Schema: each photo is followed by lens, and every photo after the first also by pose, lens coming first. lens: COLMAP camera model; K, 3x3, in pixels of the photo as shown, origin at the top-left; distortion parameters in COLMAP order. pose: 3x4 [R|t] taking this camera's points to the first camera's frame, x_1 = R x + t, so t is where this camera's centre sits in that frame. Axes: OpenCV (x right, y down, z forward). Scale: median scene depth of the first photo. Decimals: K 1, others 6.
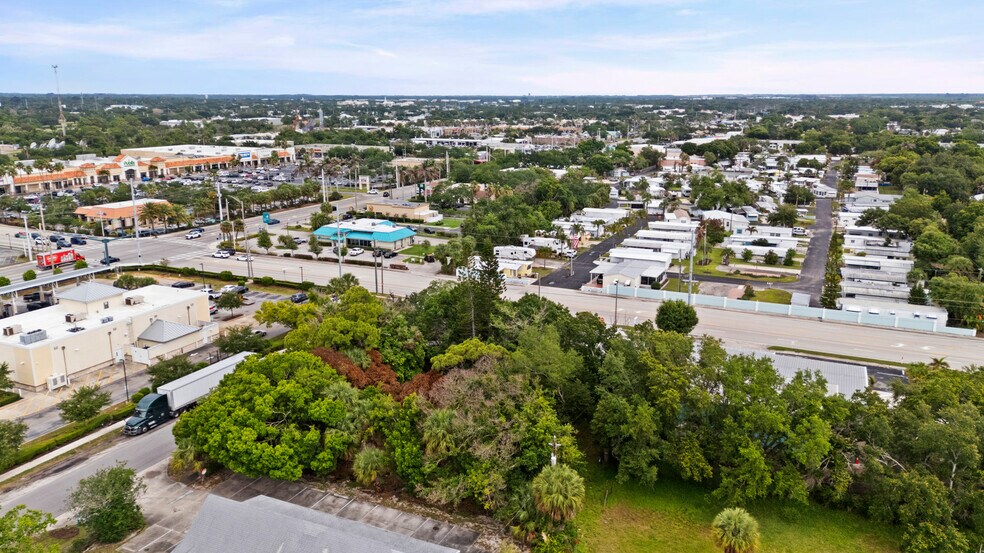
lens RADIAL K [[733.2, 0, 492.0], [0, 733.2, 276.5], [0, 0, 1]] dist [0.080242, -0.075063]
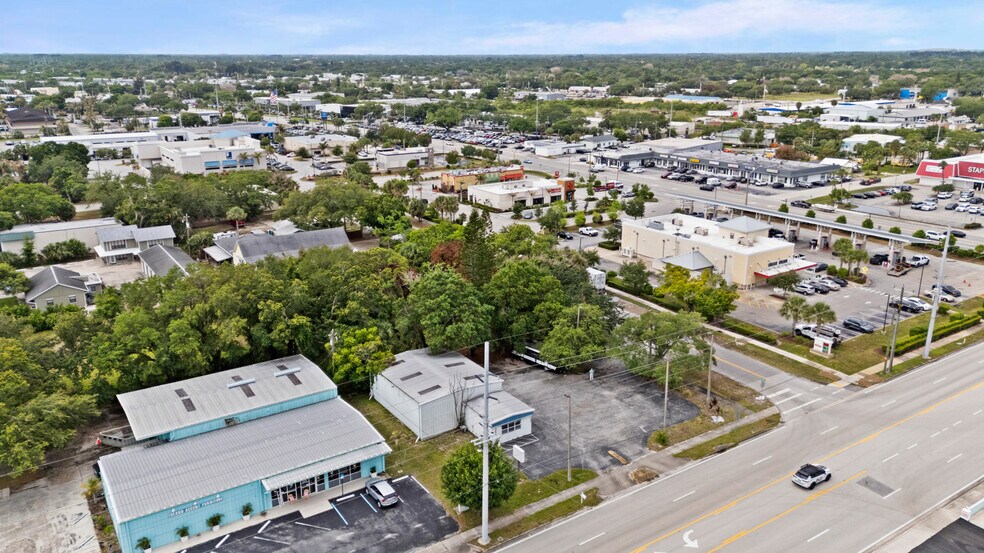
lens RADIAL K [[739.7, 0, 492.0], [0, 739.7, 276.5], [0, 0, 1]] dist [0.084544, -0.088435]
pose [[-0.521295, 0.247494, -0.816700, 0.449225], [-0.199907, 0.894977, 0.398814, -0.202714], [0.829632, 0.371164, -0.417071, 0.813590]]
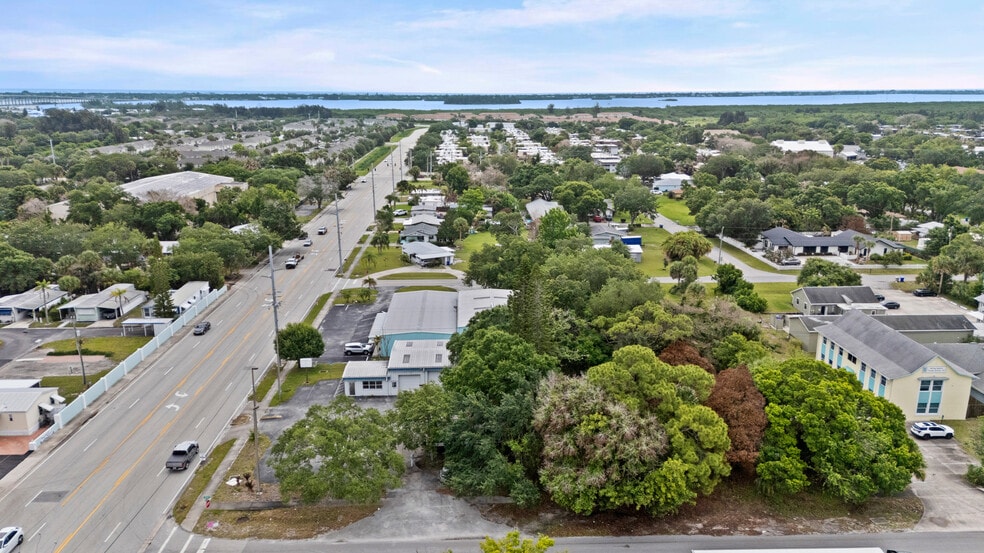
lens RADIAL K [[733.2, 0, 492.0], [0, 733.2, 276.5], [0, 0, 1]] dist [0.080242, -0.075063]
pose [[-0.454976, -0.218023, 0.863402, -0.410682], [0.213068, 0.914751, 0.343267, -0.185248], [-0.864638, 0.340141, -0.369736, 0.757019]]
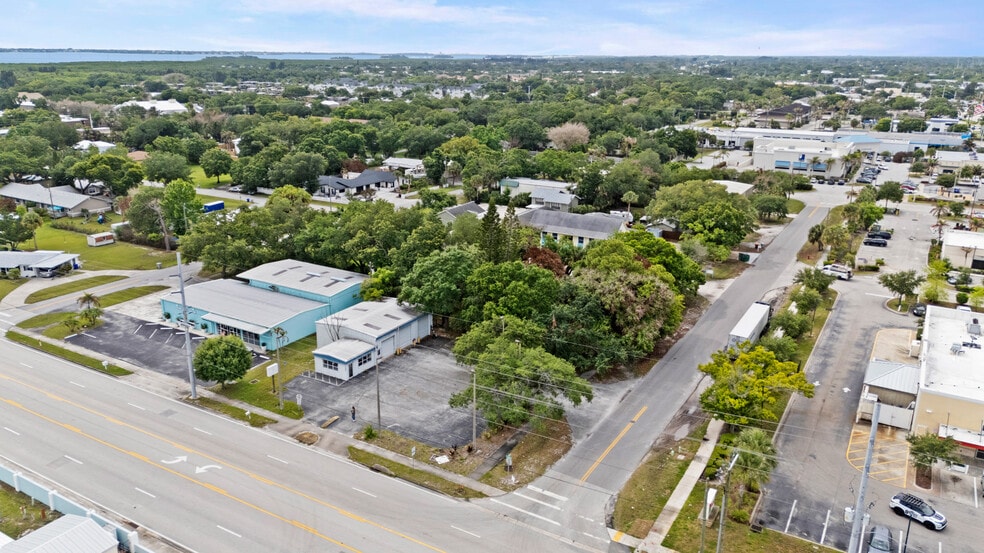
lens RADIAL K [[720.4, 0, 492.0], [0, 720.4, 276.5], [0, 0, 1]] dist [0.077361, -0.065478]
pose [[-0.994722, -0.038326, 0.095175, -0.058884], [0.016068, 0.857977, 0.513437, -0.265183], [-0.101336, 0.512256, -0.852833, 1.068367]]
